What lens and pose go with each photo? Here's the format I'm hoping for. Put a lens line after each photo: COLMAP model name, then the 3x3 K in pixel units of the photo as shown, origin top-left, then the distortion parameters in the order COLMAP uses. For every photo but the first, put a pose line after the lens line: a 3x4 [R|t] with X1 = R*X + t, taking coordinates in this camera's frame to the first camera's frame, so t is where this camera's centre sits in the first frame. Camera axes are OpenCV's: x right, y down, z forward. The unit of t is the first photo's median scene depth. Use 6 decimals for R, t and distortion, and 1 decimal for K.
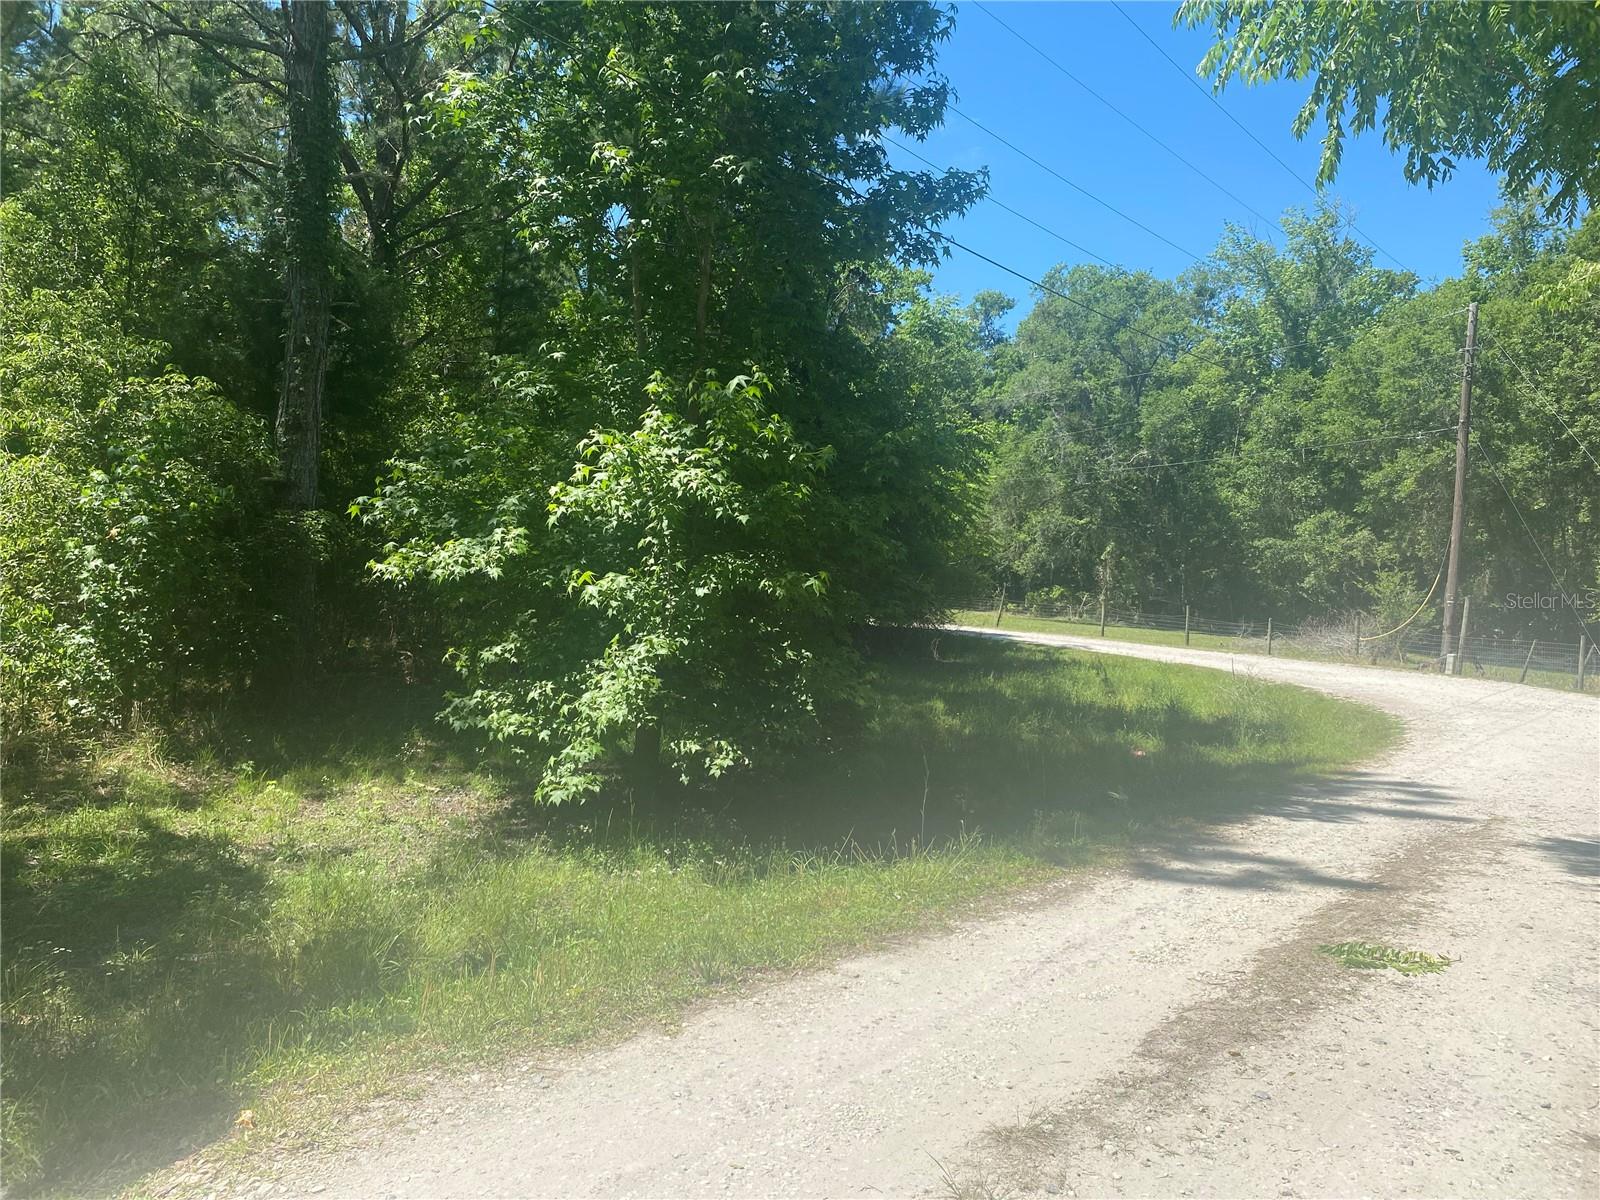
lens RADIAL K [[1222.7, 0, 783.9], [0, 1222.7, 592.5], [0, 0, 1]] dist [0.032645, -0.034837]
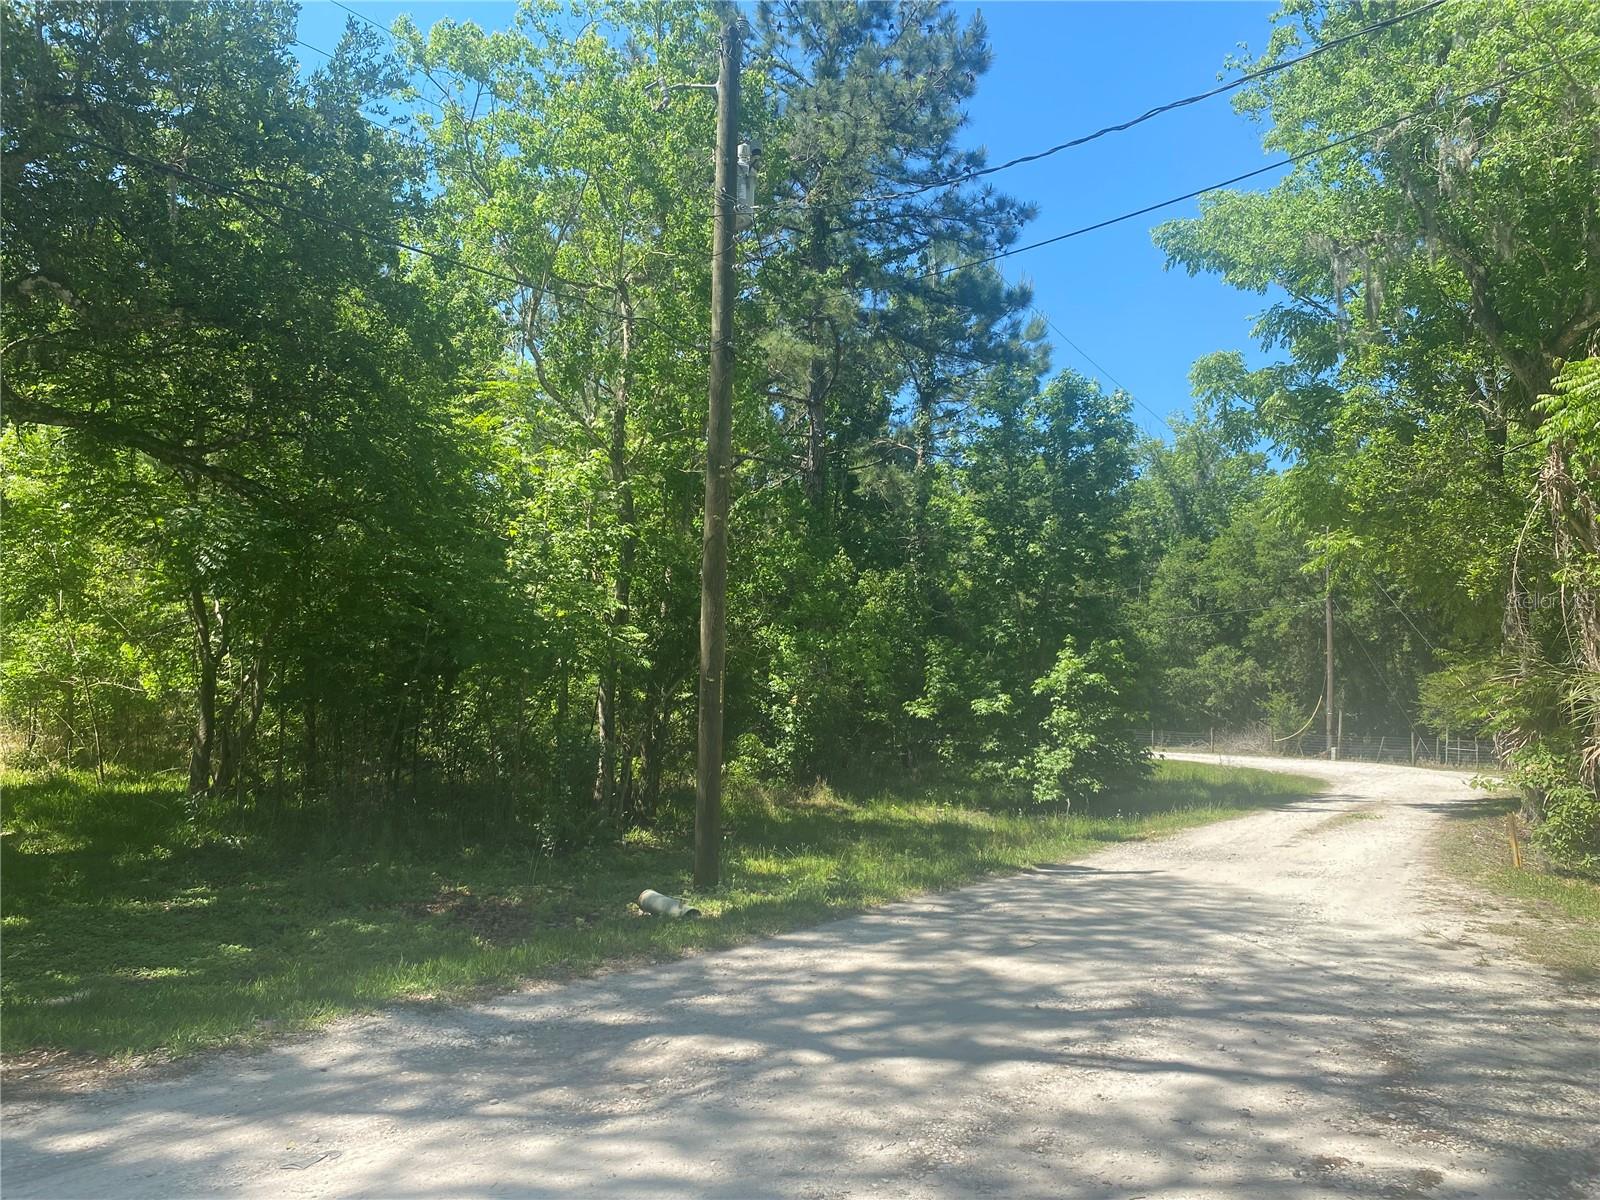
lens RADIAL K [[1222.7, 0, 791.0], [0, 1222.7, 605.5], [0, 0, 1]] dist [0.032645, -0.034837]
pose [[0.993341, -0.023468, 0.112799, -0.164947], [0.034137, 0.995024, -0.093609, -0.003099], [-0.110041, 0.096836, 0.989199, -0.252857]]
